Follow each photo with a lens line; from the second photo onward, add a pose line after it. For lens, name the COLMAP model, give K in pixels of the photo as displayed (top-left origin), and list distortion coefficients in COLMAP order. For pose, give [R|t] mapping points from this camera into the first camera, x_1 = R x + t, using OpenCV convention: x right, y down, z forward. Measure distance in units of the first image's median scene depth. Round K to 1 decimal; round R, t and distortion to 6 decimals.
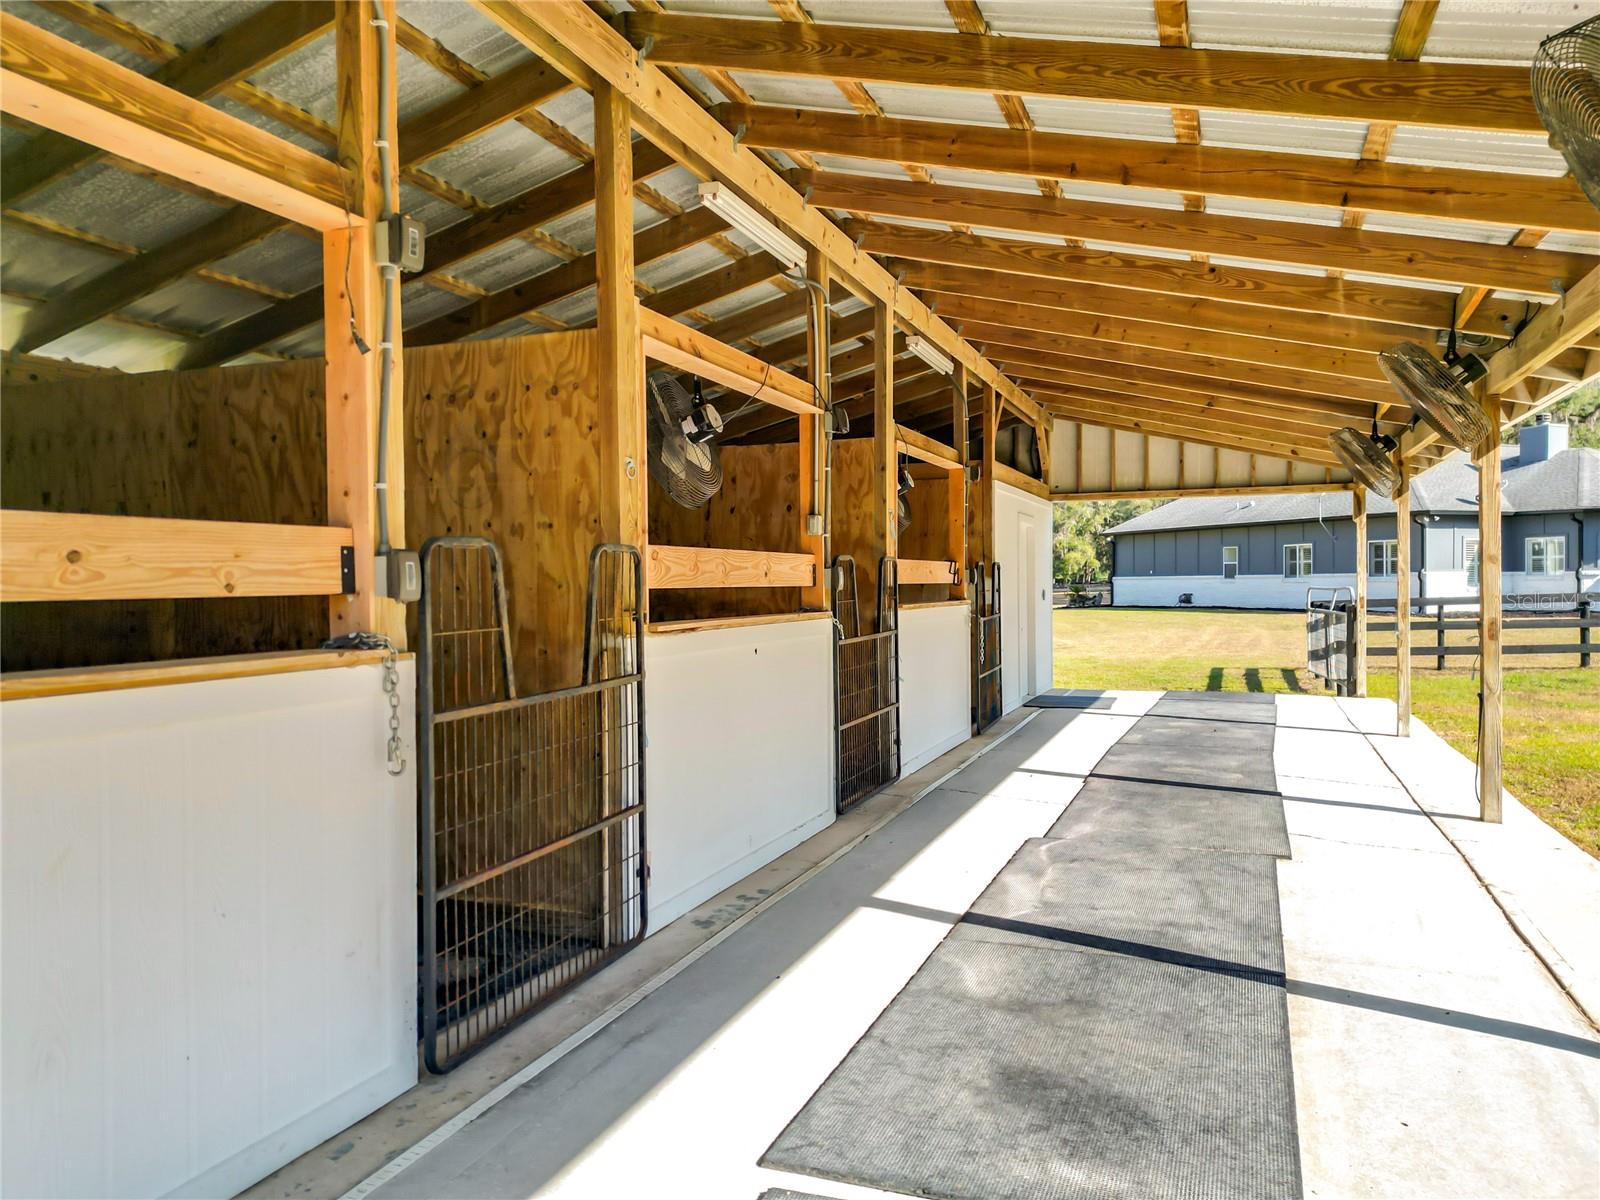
lens RADIAL K [[1106.0, 0, 815.2], [0, 1106.0, 604.8], [0, 0, 1]] dist [0.069387, -0.069335]
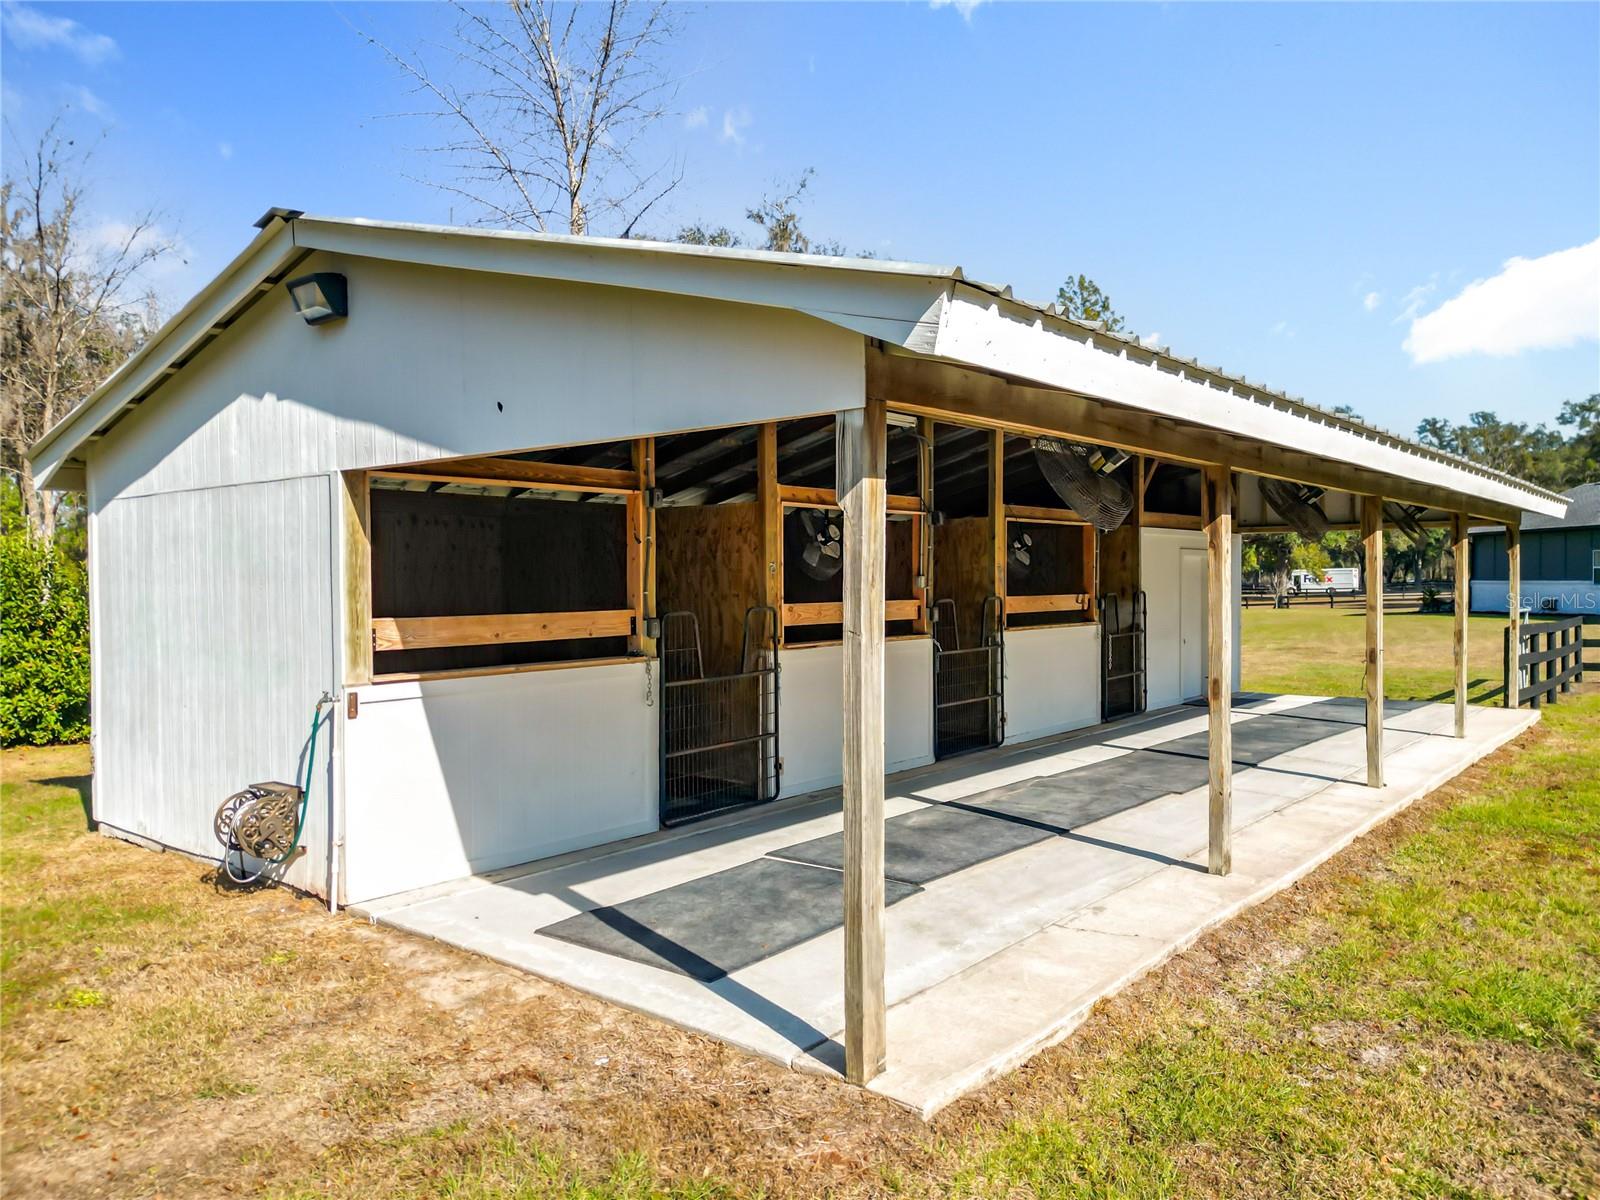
lens RADIAL K [[1106.0, 0, 815.2], [0, 1106.0, 604.8], [0, 0, 1]] dist [0.069387, -0.069335]
pose [[0.947114, 0.010601, -0.320723, 0.553000], [-0.008750, 0.999936, 0.007211, -0.070269], [0.320779, -0.004023, 0.947146, -0.891974]]
